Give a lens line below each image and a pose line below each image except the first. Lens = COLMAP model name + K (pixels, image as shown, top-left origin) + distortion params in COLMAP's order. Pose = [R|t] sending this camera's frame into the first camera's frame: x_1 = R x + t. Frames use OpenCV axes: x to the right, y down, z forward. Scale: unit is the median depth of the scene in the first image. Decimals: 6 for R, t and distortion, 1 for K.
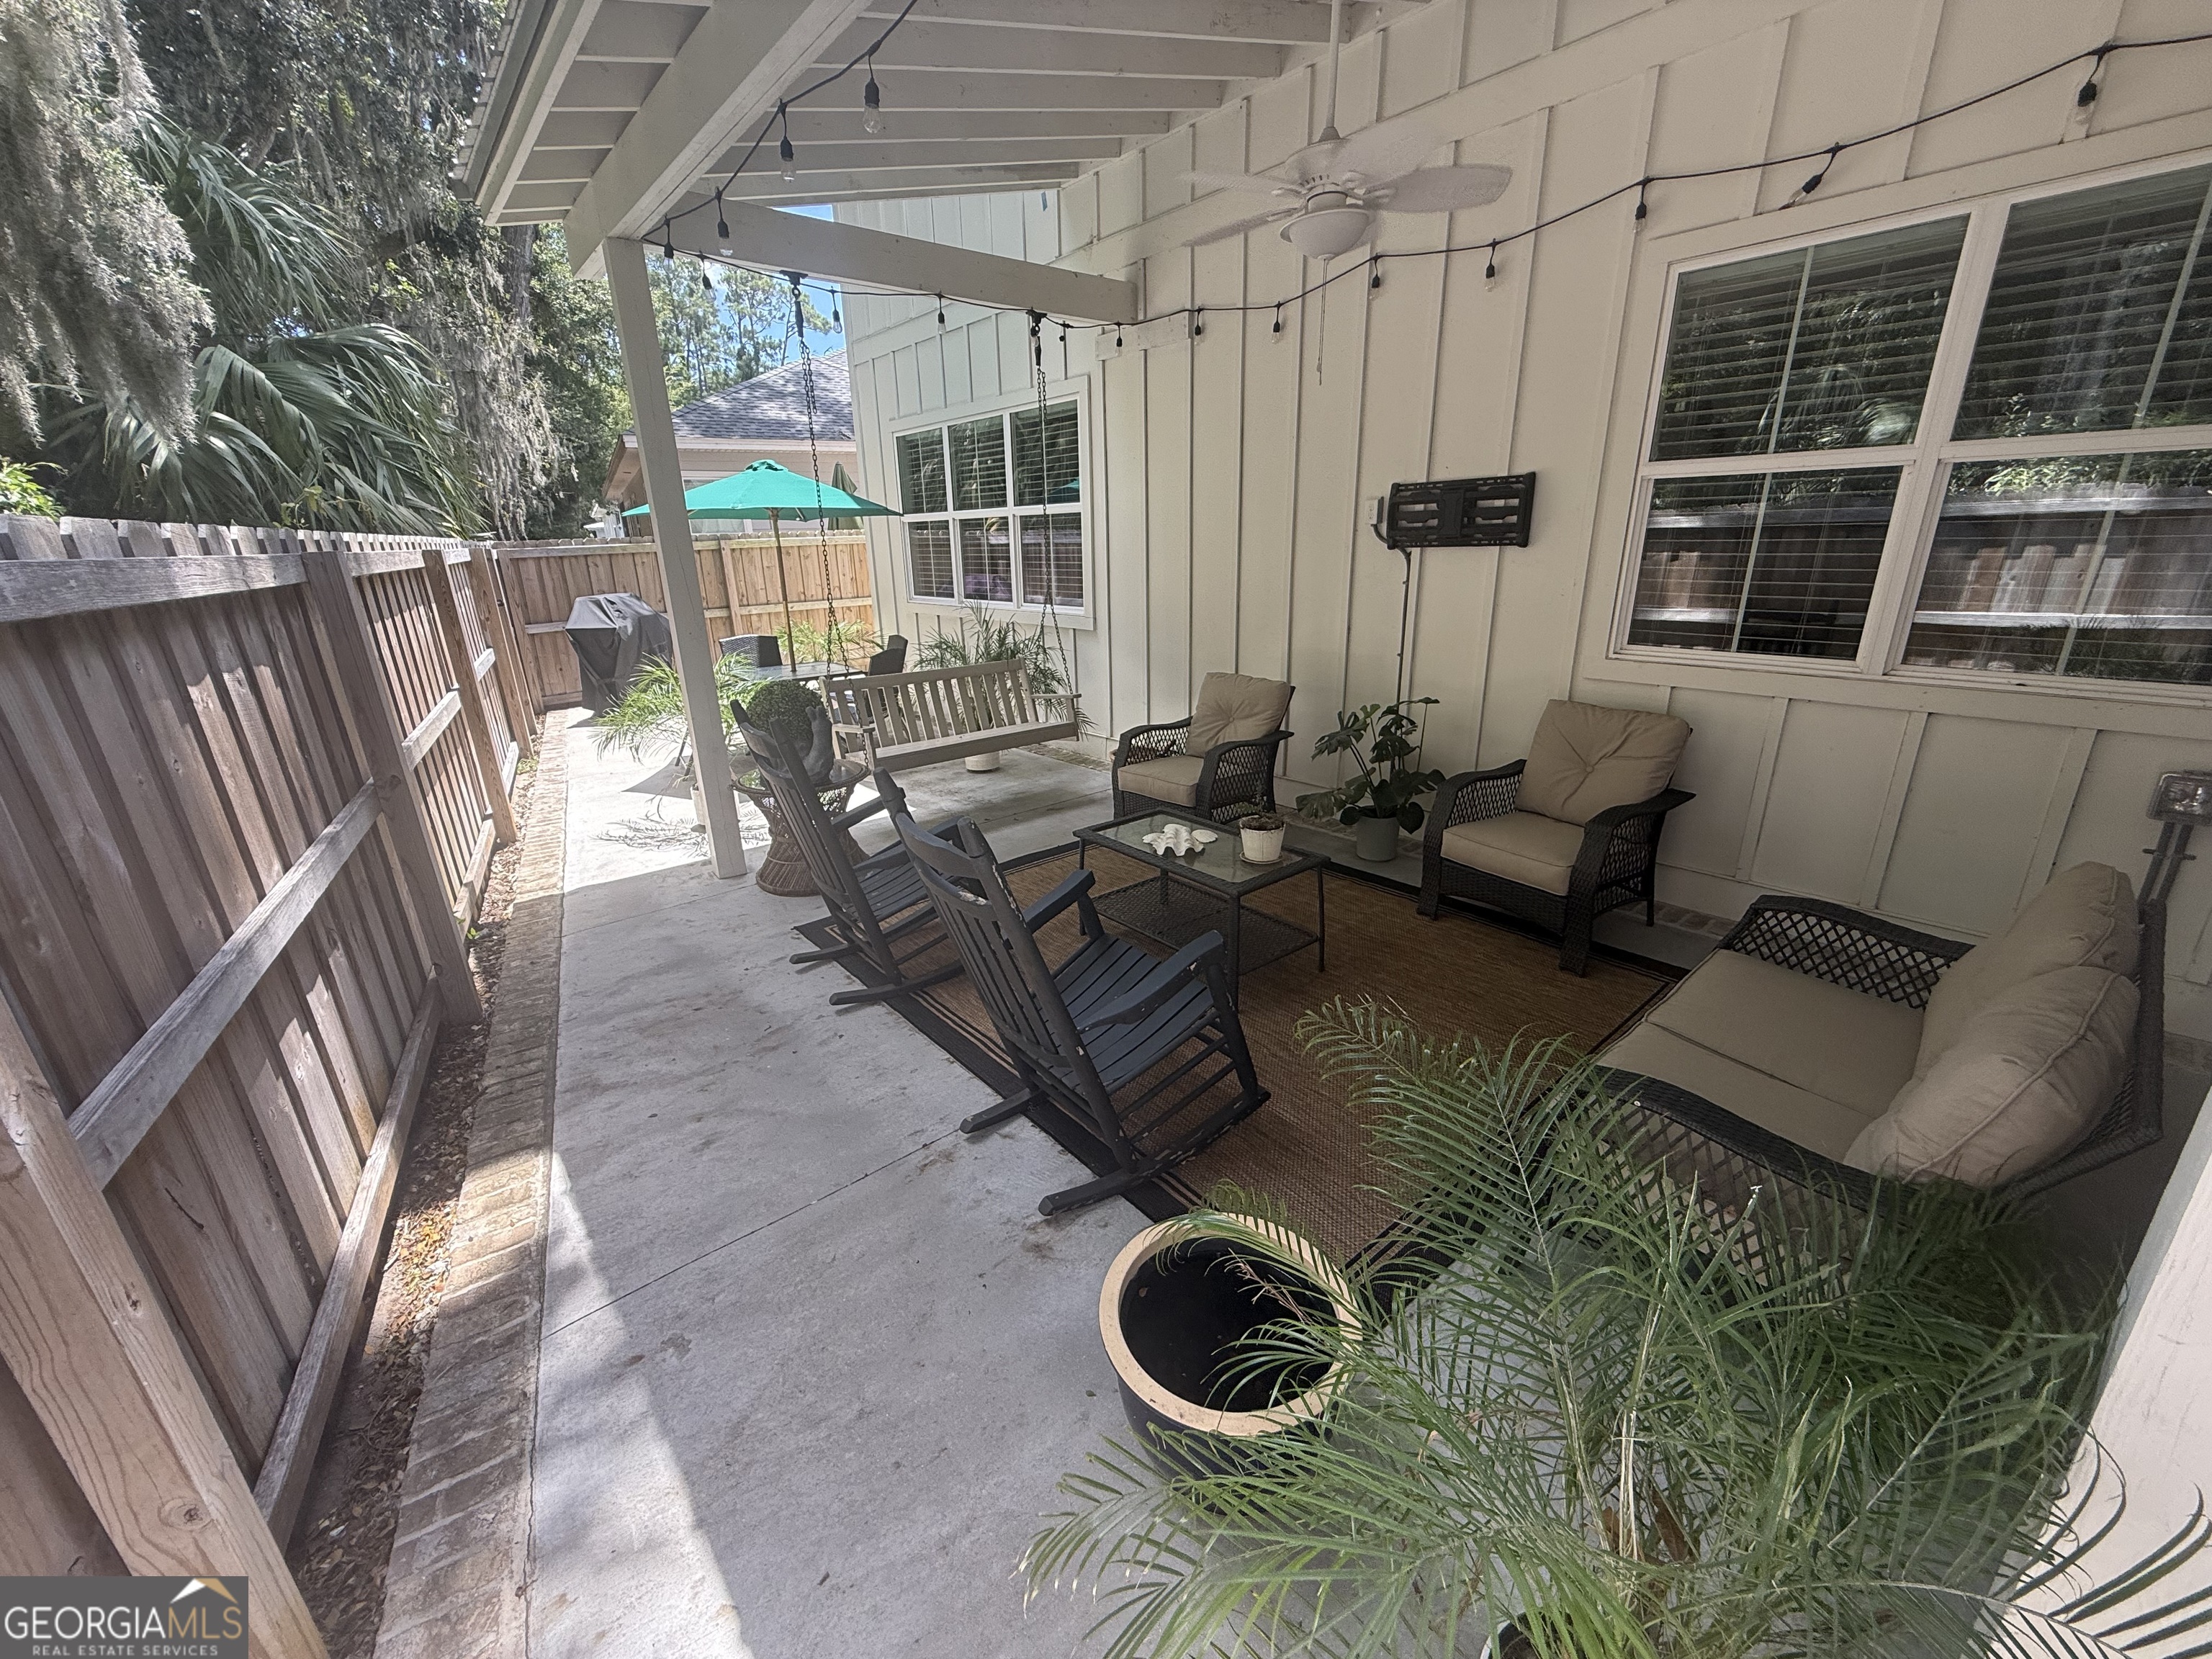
lens RADIAL K [[882.4, 0, 1097.0], [0, 882.4, 828.7], [0, 0, 1]] dist [-0.001153, 0.000148]
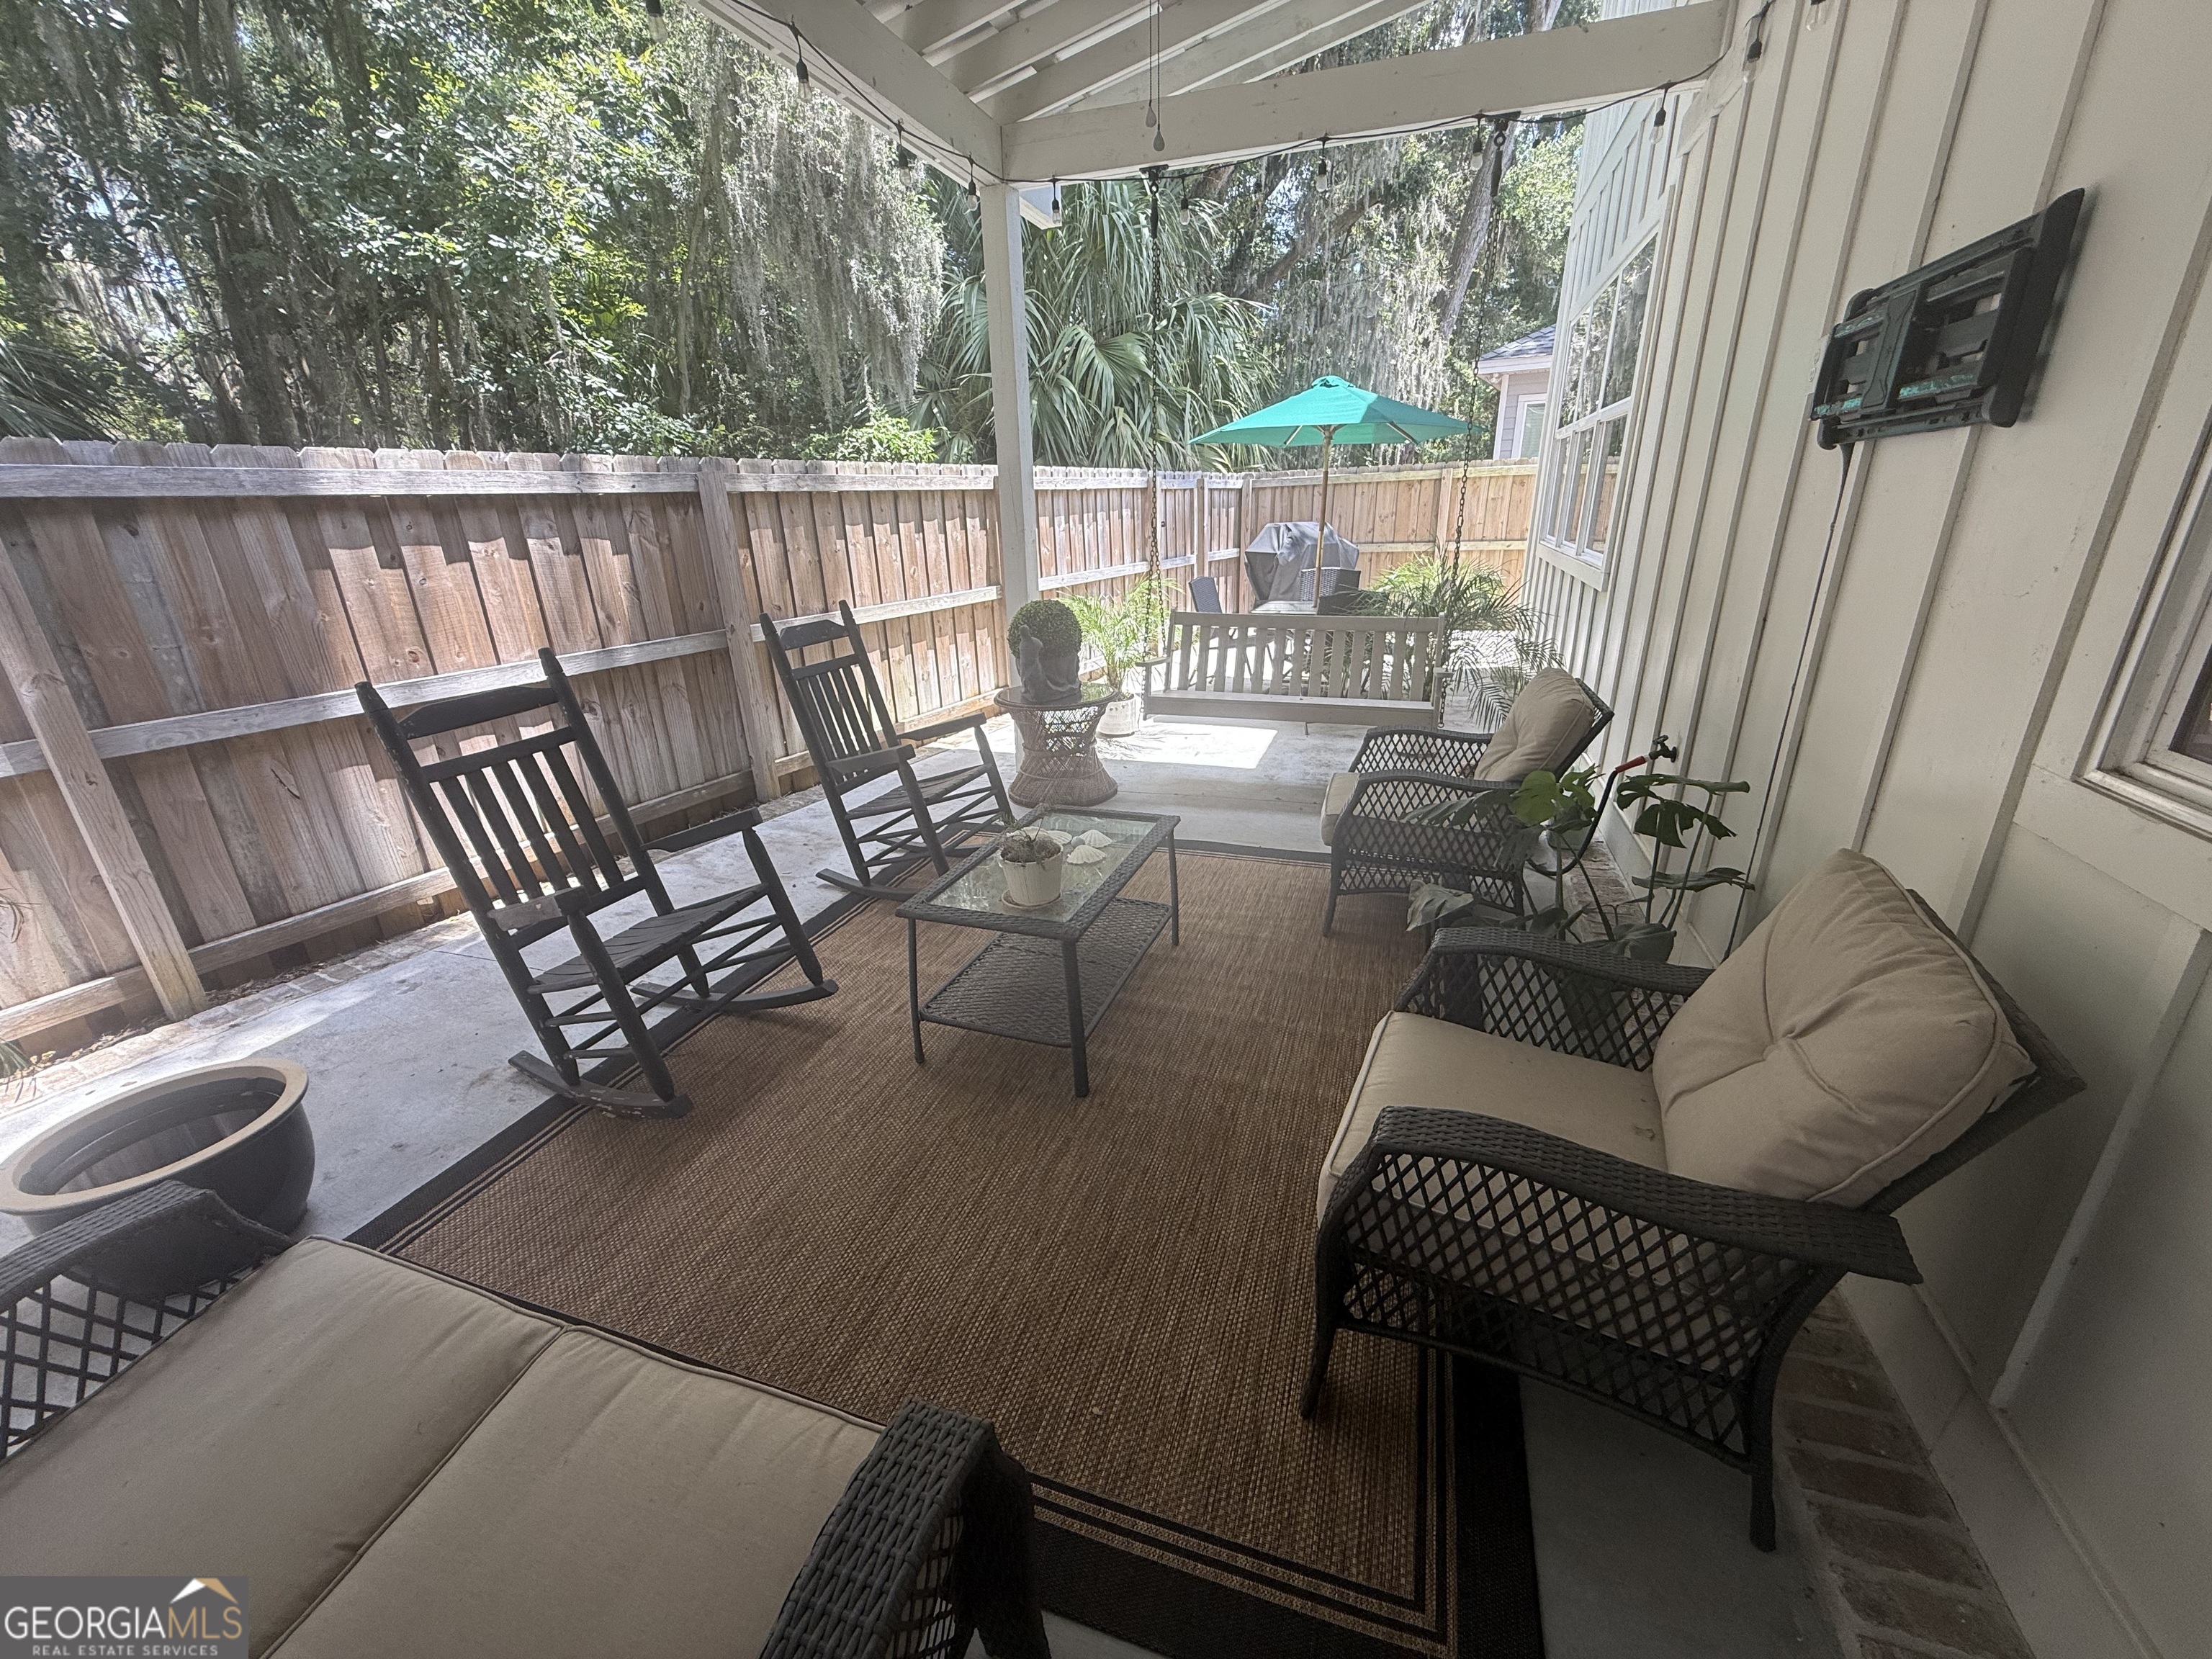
lens RADIAL K [[882.4, 0, 1097.0], [0, 882.4, 828.7], [0, 0, 1]] dist [-0.001153, 0.000148]
pose [[0.542499, 0.298333, -0.785298, 0.609807], [-0.245050, 0.950358, 0.191754, -0.142970], [0.803521, 0.088411, 0.588675, 0.513831]]
